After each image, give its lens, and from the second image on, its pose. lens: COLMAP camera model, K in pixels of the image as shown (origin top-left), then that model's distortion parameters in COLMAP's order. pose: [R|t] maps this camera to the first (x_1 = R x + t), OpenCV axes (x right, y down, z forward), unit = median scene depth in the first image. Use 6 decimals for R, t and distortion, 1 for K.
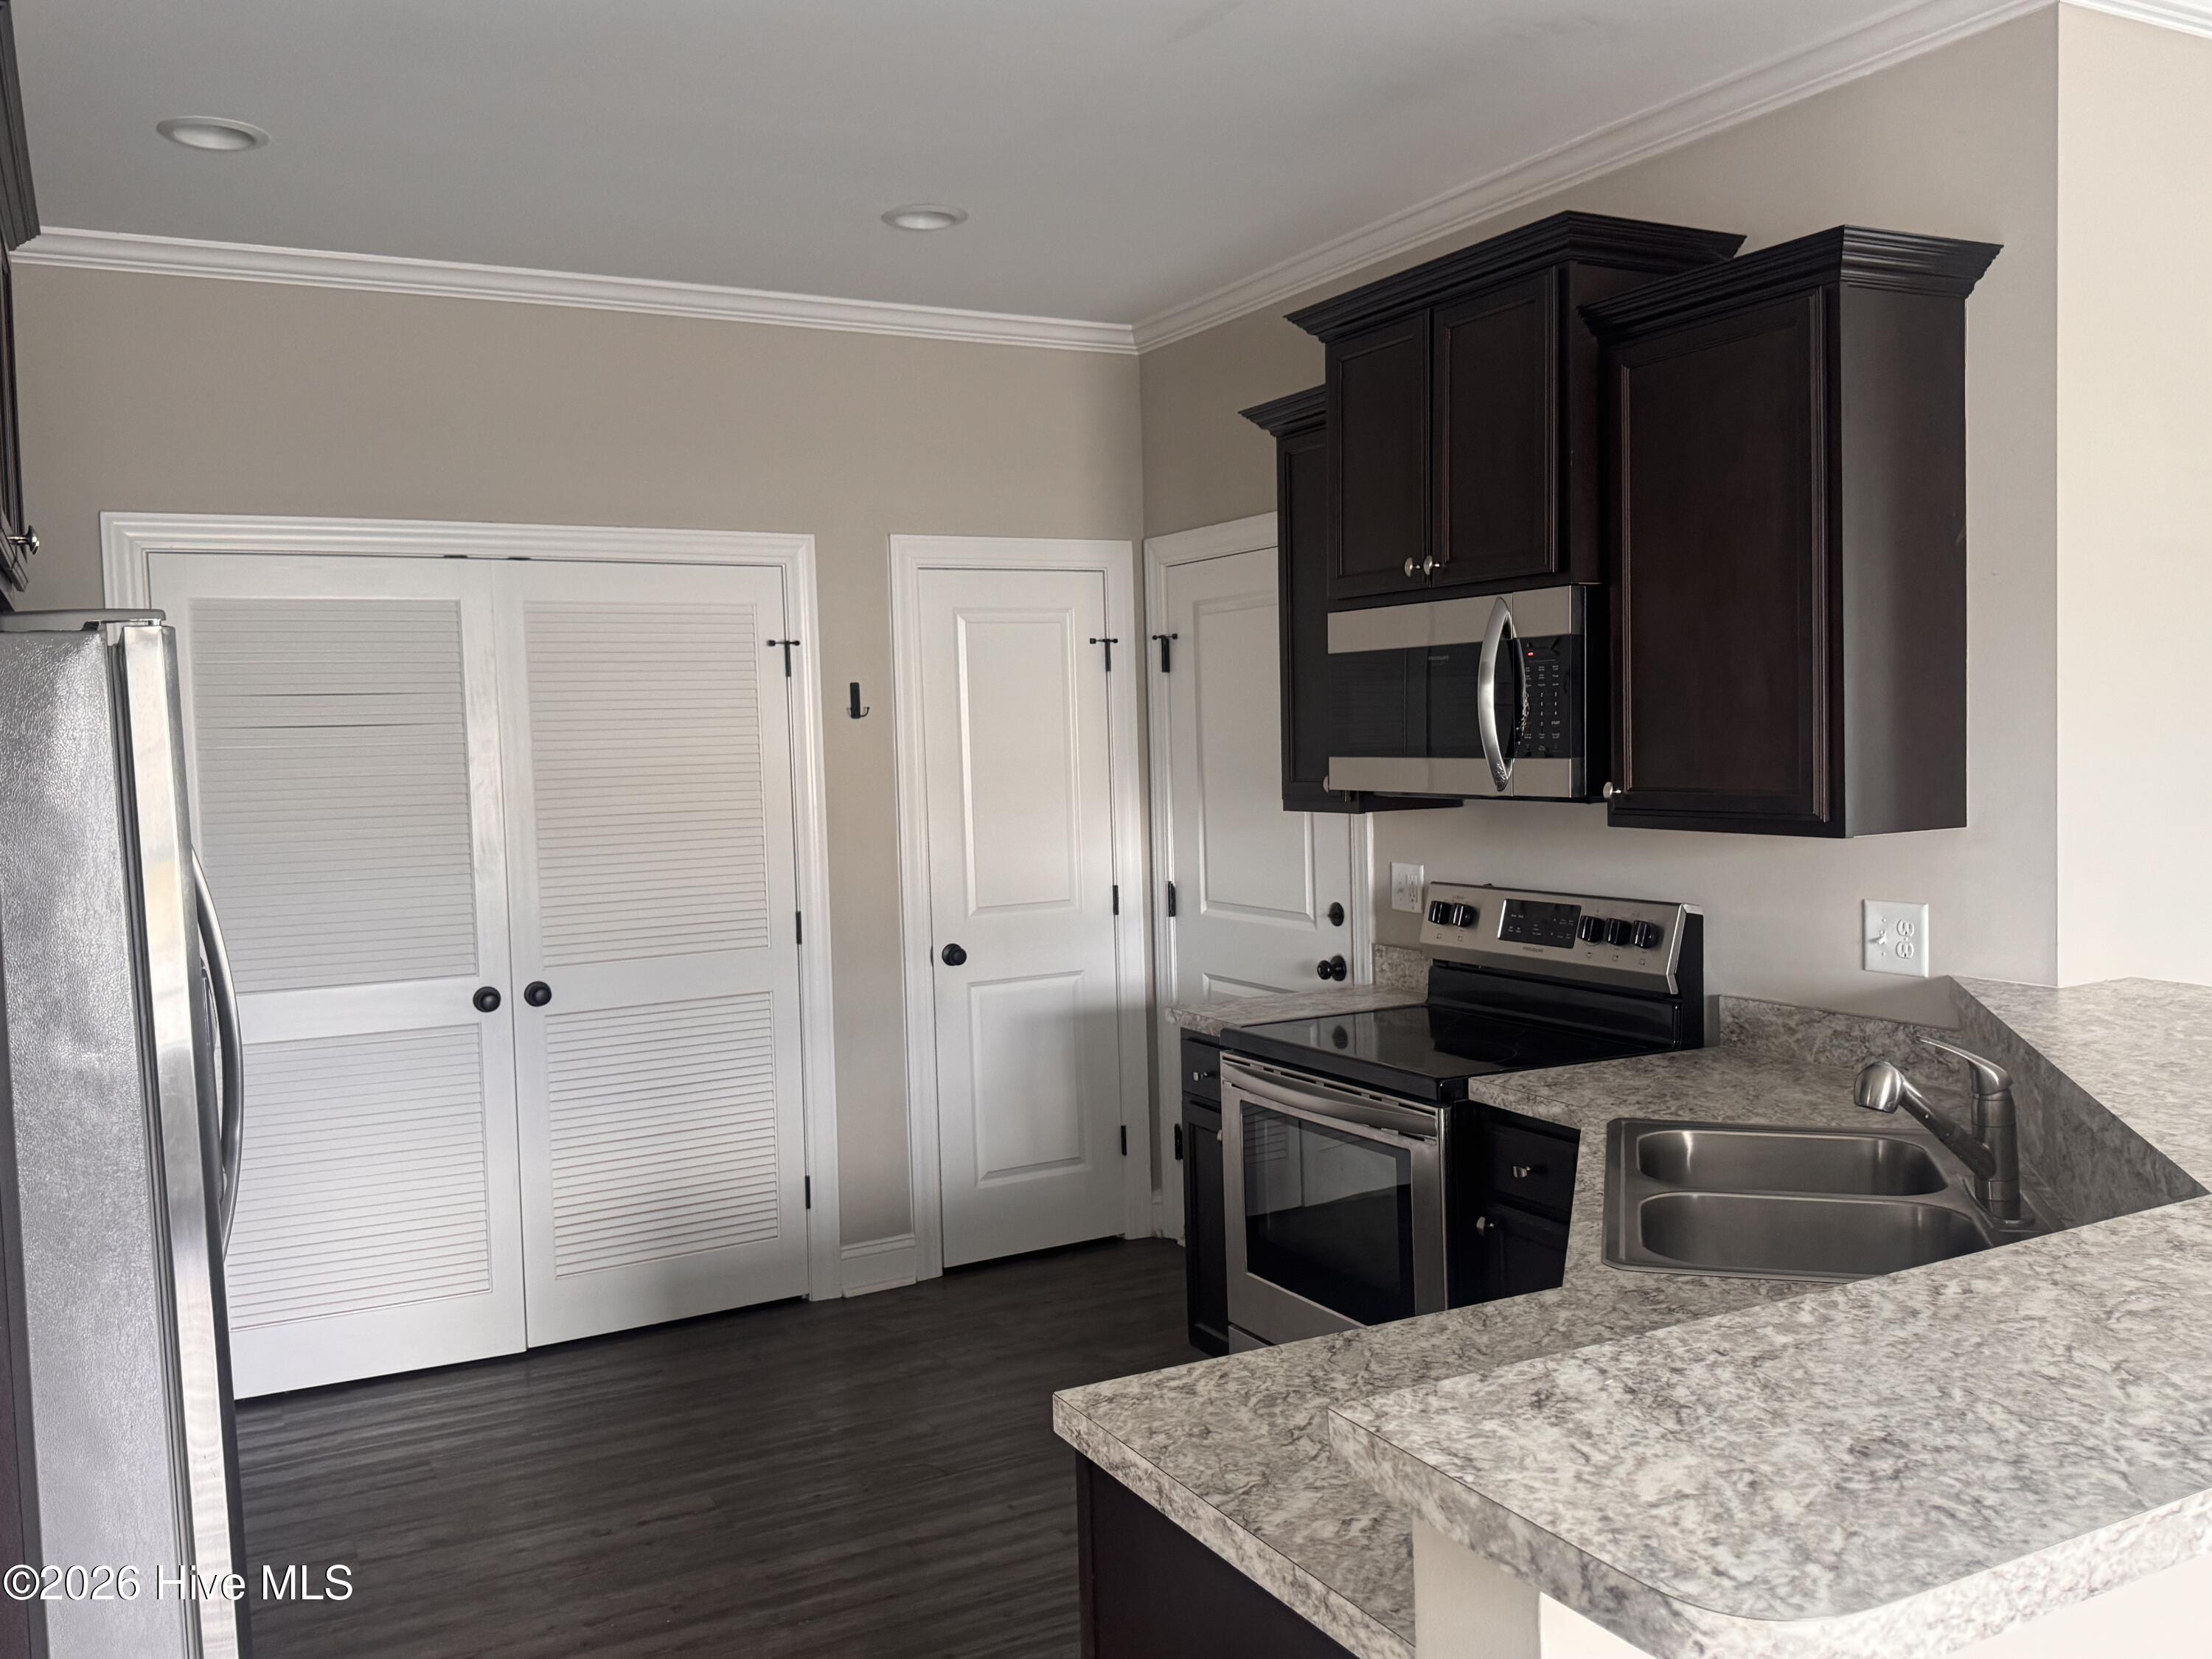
lens RADIAL K [[1792.2, 0, 1106.0], [0, 1792.2, 829.5], [0, 0, 1]] dist [0.168864, -0.356763]
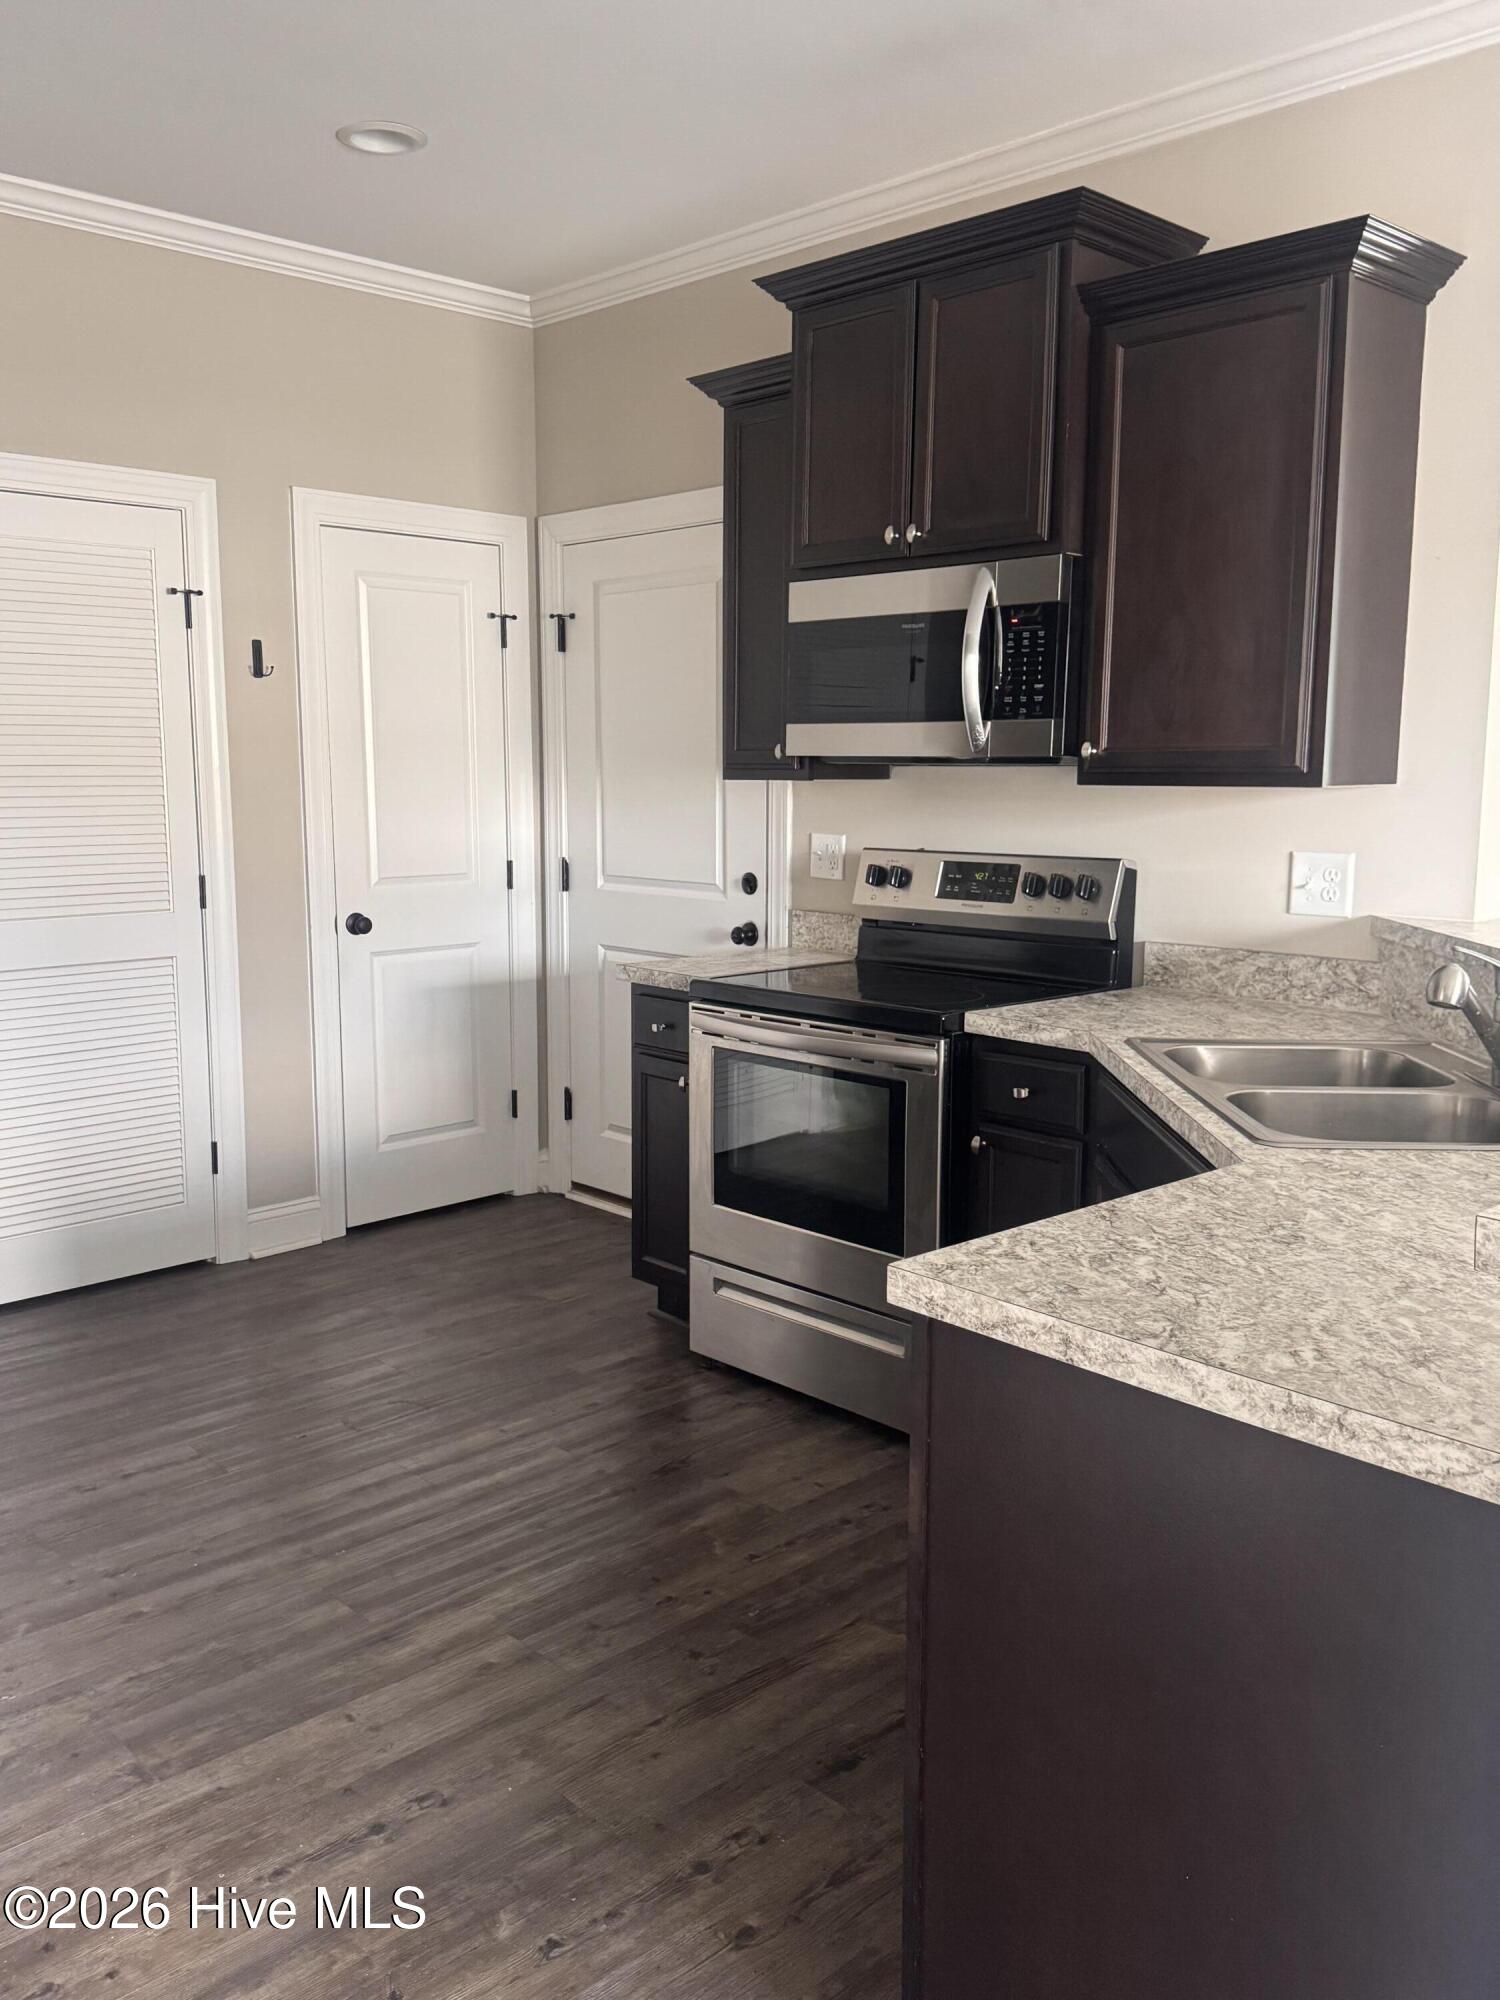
lens RADIAL K [[1620.4, 0, 750.0], [0, 1620.4, 1000.0], [0, 0, 1]] dist [0.168864, -0.356763]
pose [[0.966080, -0.005598, 0.258181, -0.143458], [-0.017181, 0.996157, 0.085885, 0.039221], [-0.257670, -0.087408, 0.962271, 0.075206]]
